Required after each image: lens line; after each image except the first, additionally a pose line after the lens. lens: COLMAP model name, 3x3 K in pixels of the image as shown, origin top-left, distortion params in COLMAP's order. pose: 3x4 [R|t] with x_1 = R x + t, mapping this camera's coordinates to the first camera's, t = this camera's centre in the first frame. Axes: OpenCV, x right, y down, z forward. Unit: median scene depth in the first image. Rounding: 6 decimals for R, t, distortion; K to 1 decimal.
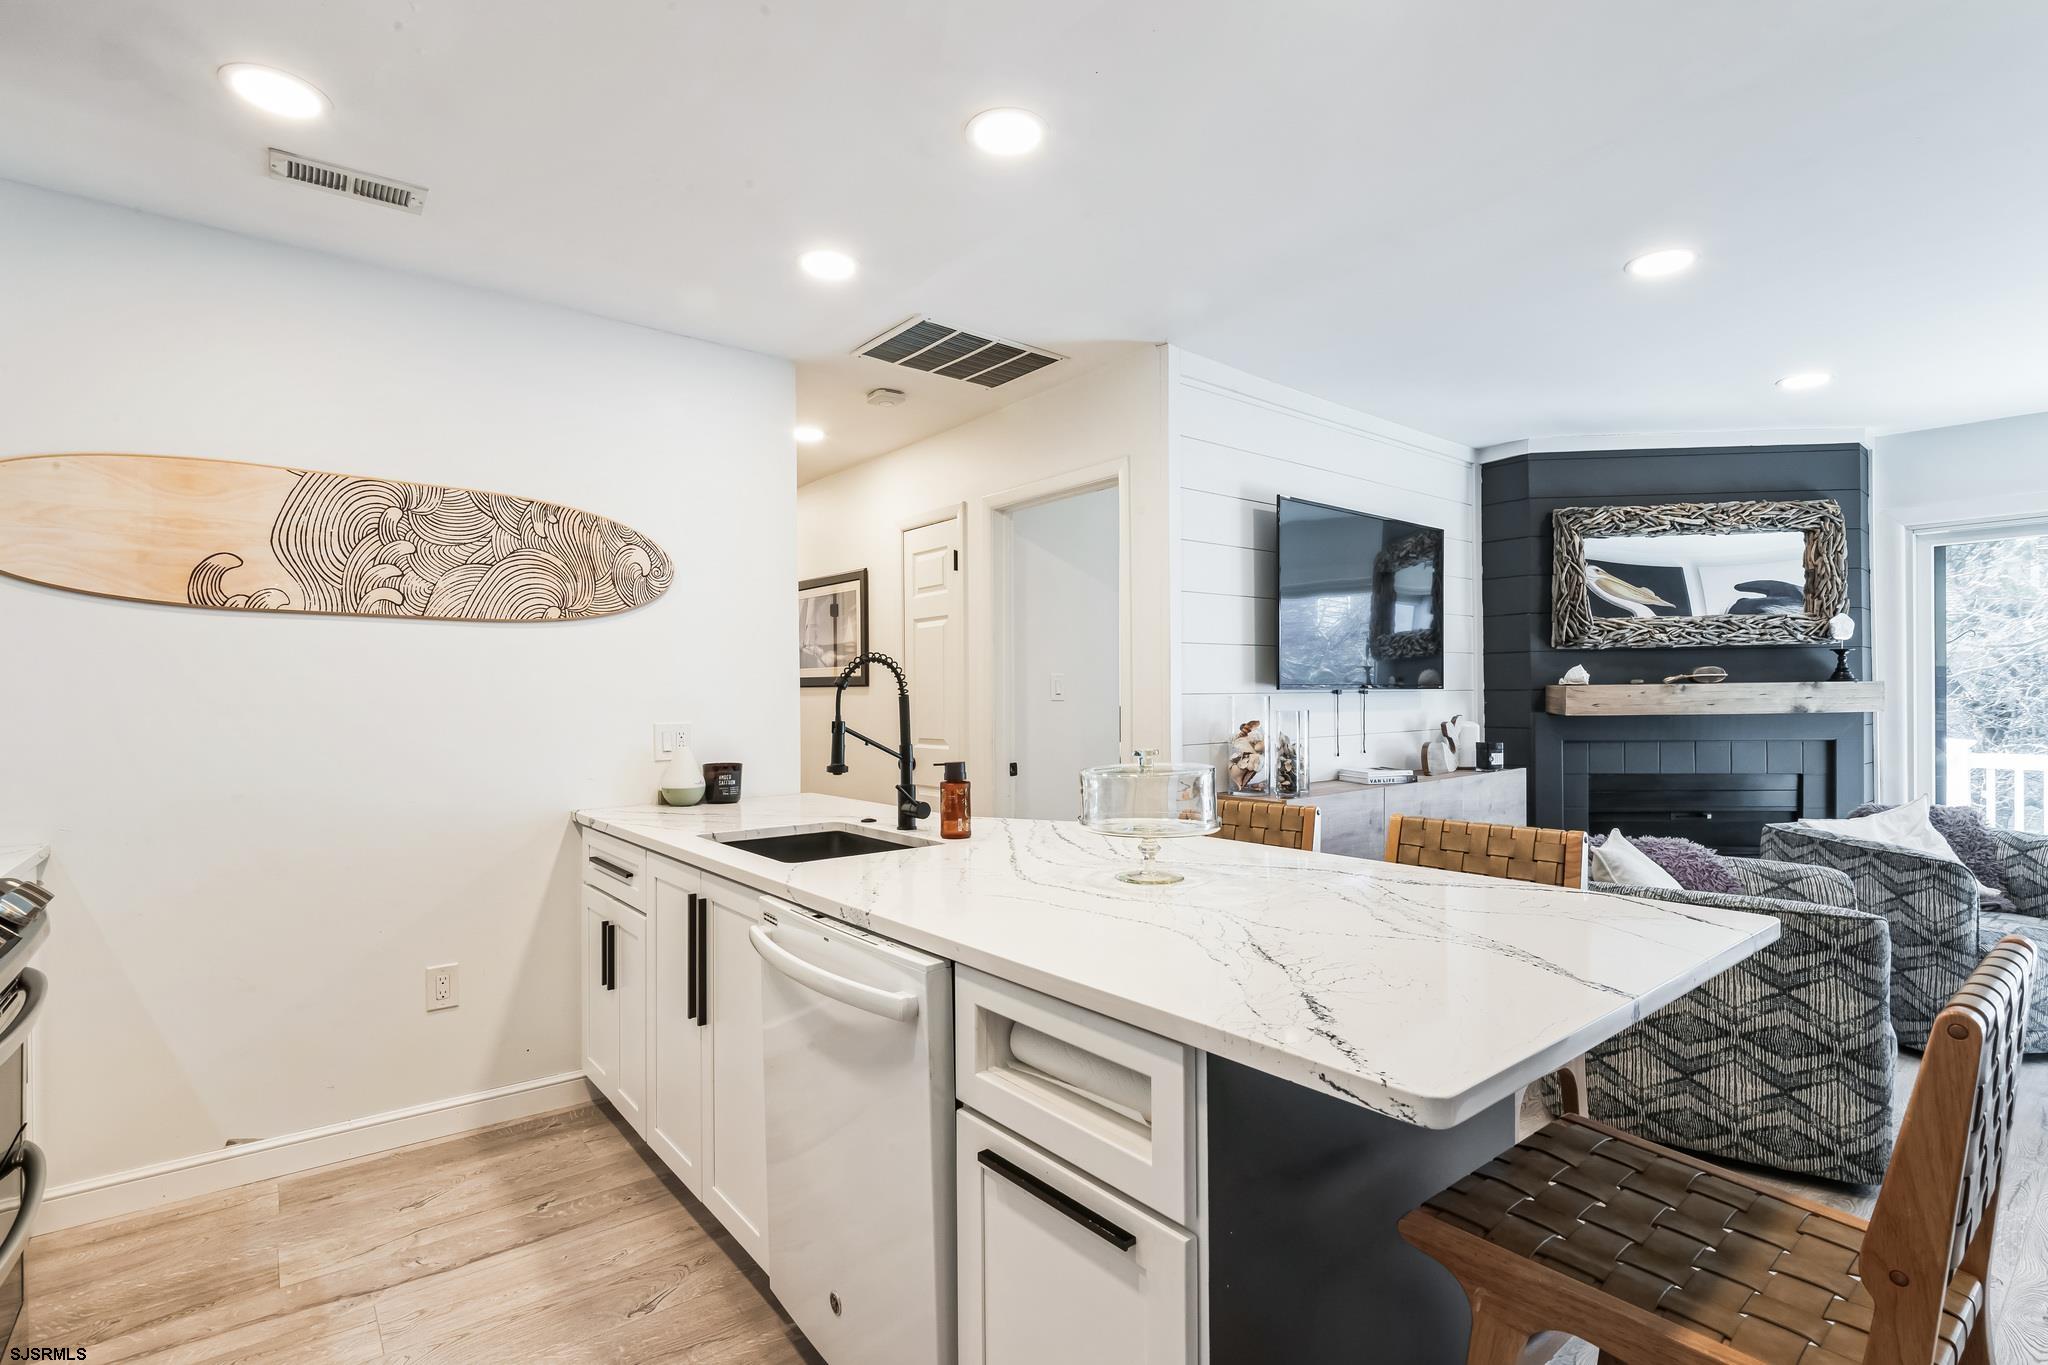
lens RADIAL K [[959.1, 0, 1021.3], [0, 959.1, 699.0], [0, 0, 1]] dist [0.000398, -0.000875]
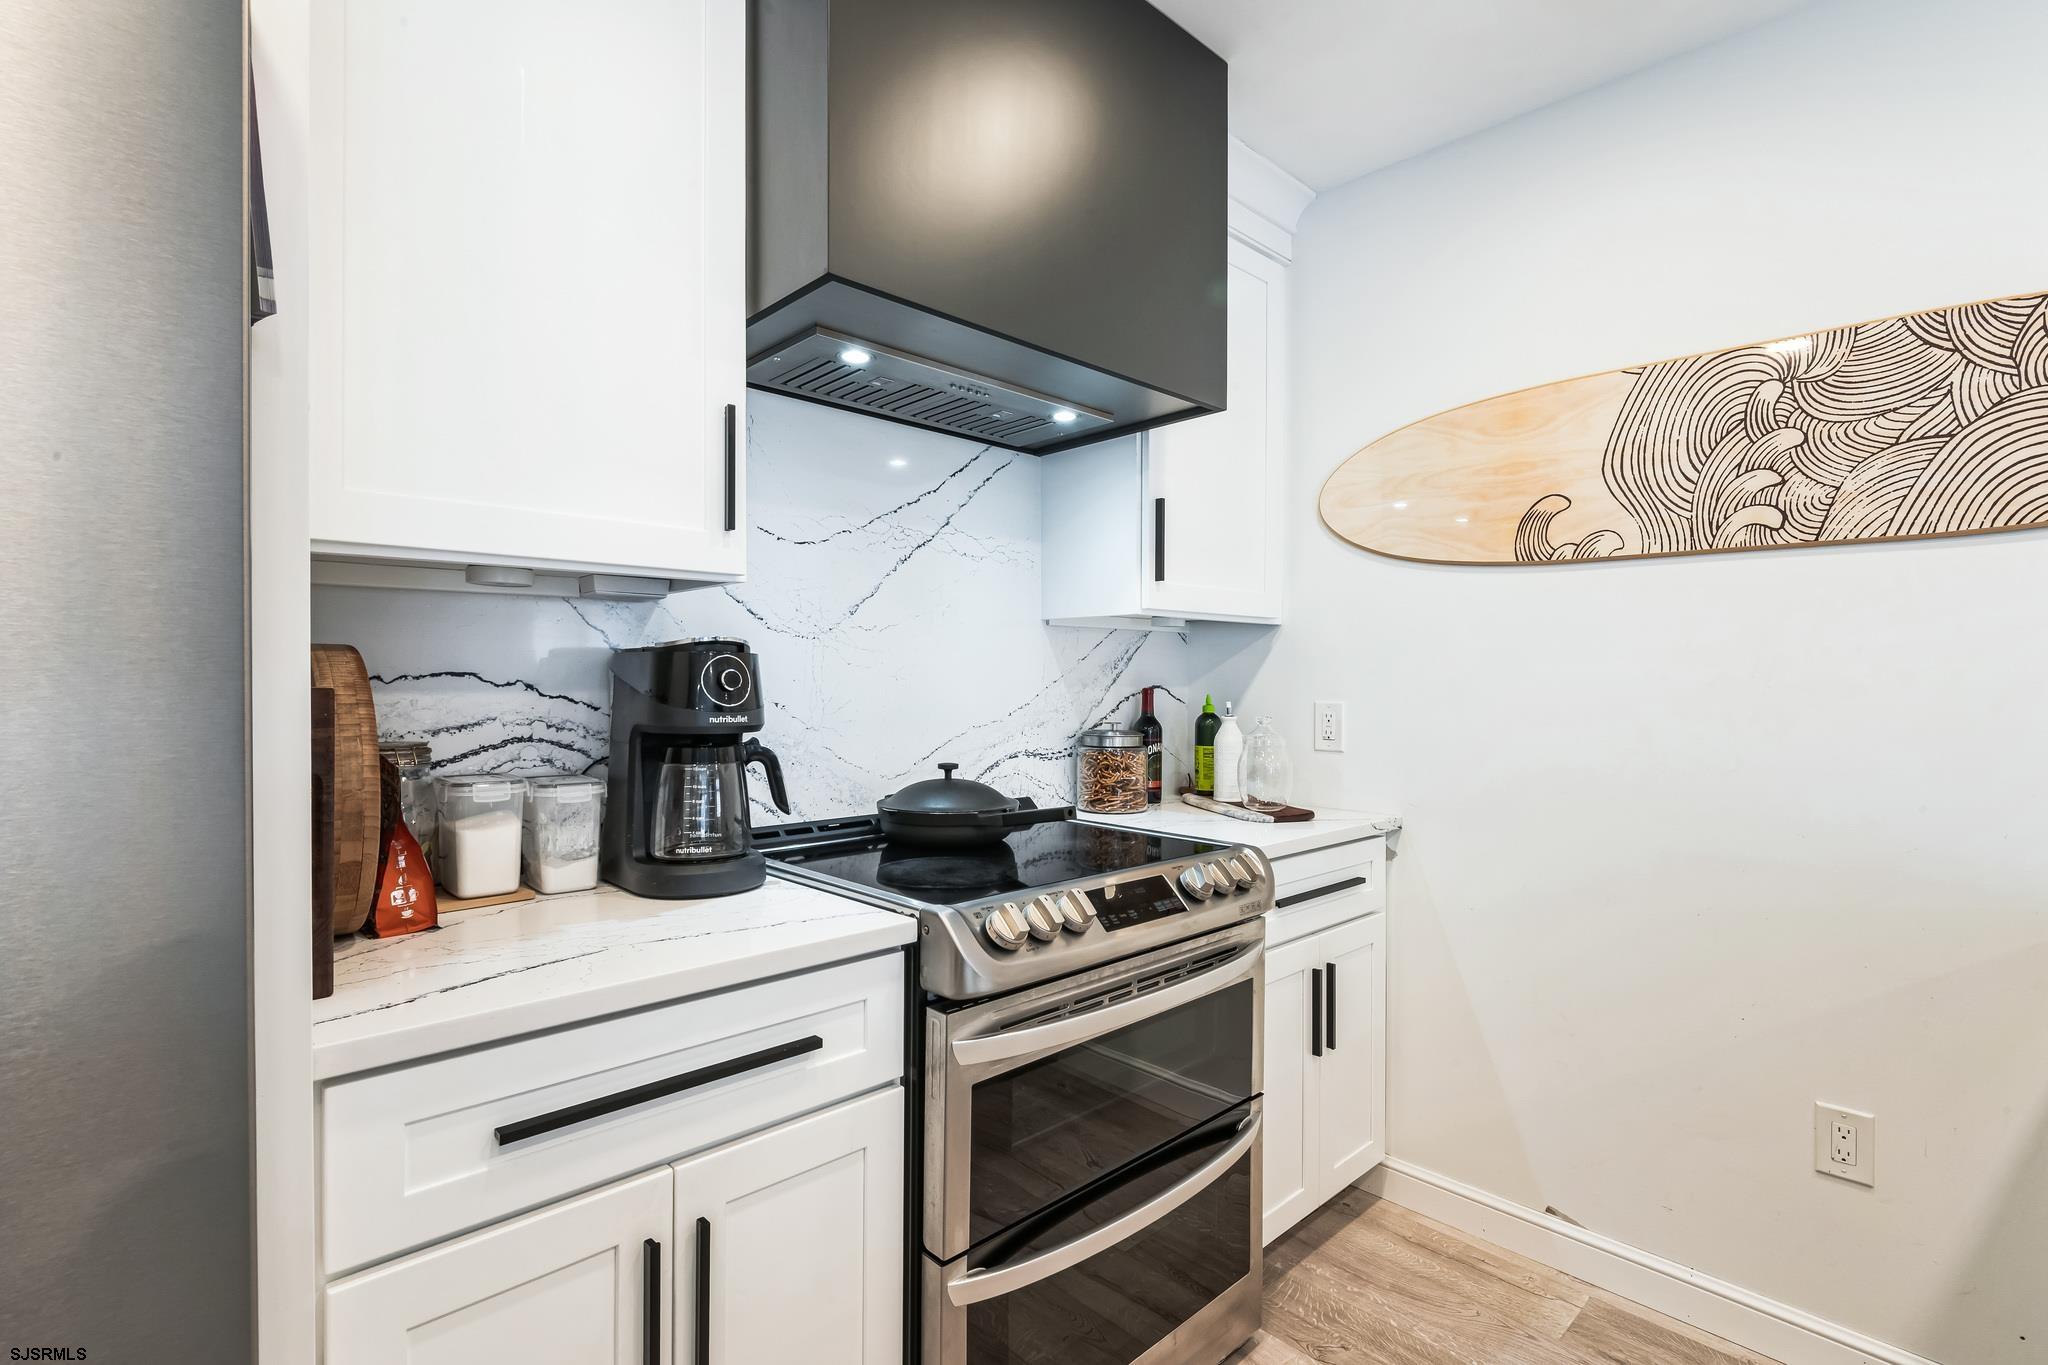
lens RADIAL K [[960.8, 0, 1024.0], [0, 960.8, 682.5], [0, 0, 1]] dist [0.000724, -0.004699]
pose [[0.087699, 0.010579, -0.996091, -0.039588], [-0.006368, 0.999929, 0.010059, 0.002689], [0.996127, 0.005461, 0.087760, 0.397056]]
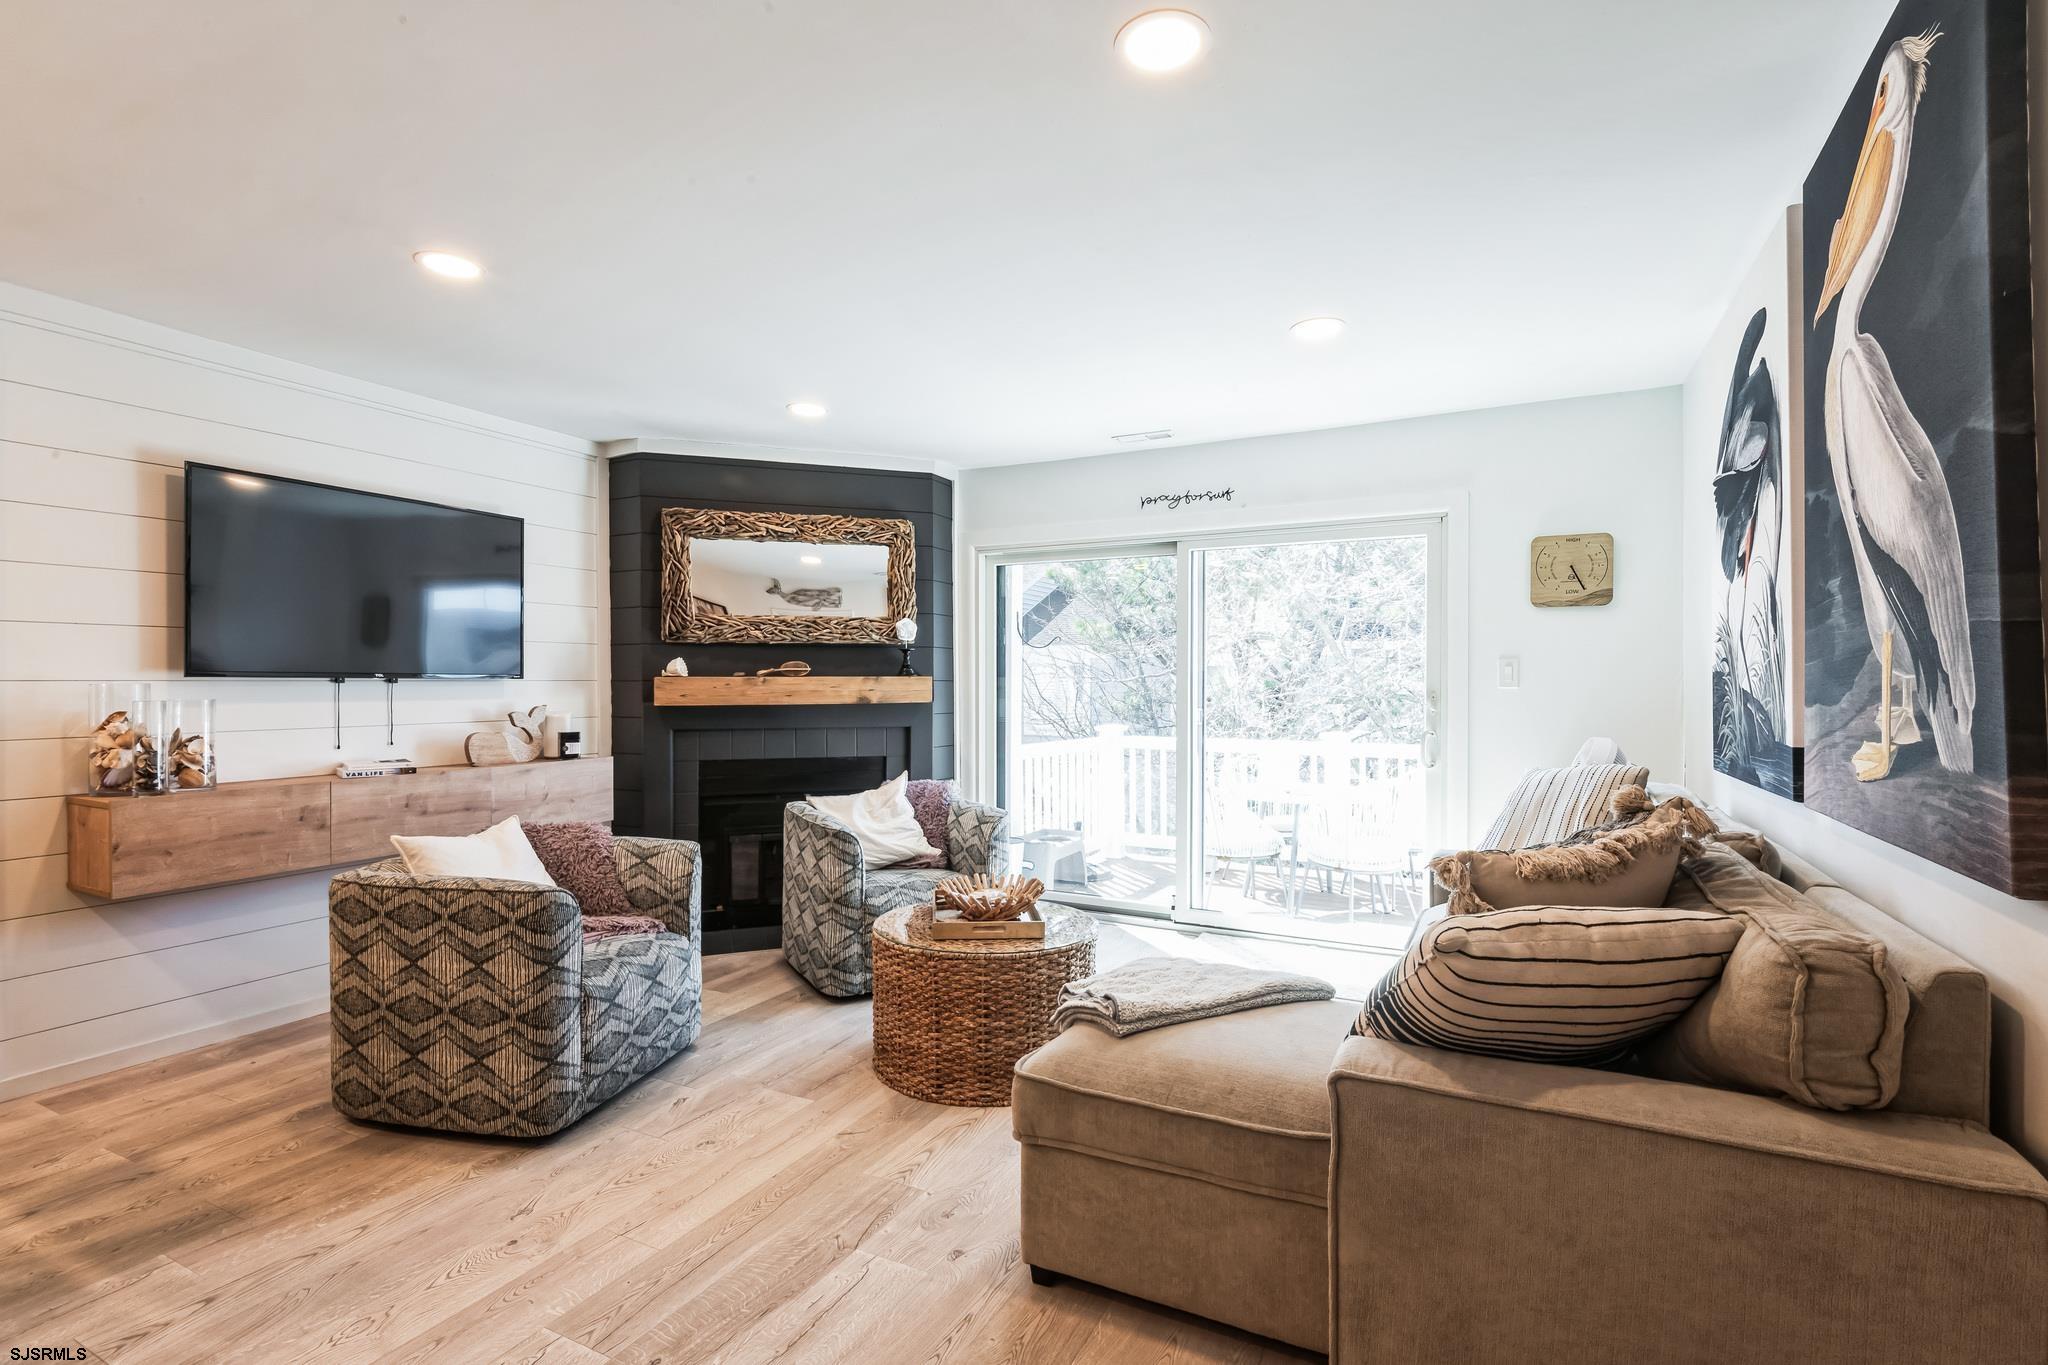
lens RADIAL K [[960.8, 0, 1024.0], [0, 960.8, 682.5], [0, 0, 1]] dist [0.000724, -0.004699]
pose [[0.911251, 0.010320, 0.411722, 0.756316], [-0.007363, 0.999934, -0.008768, -0.002630], [-0.411785, 0.004958, 0.911267, -0.182031]]
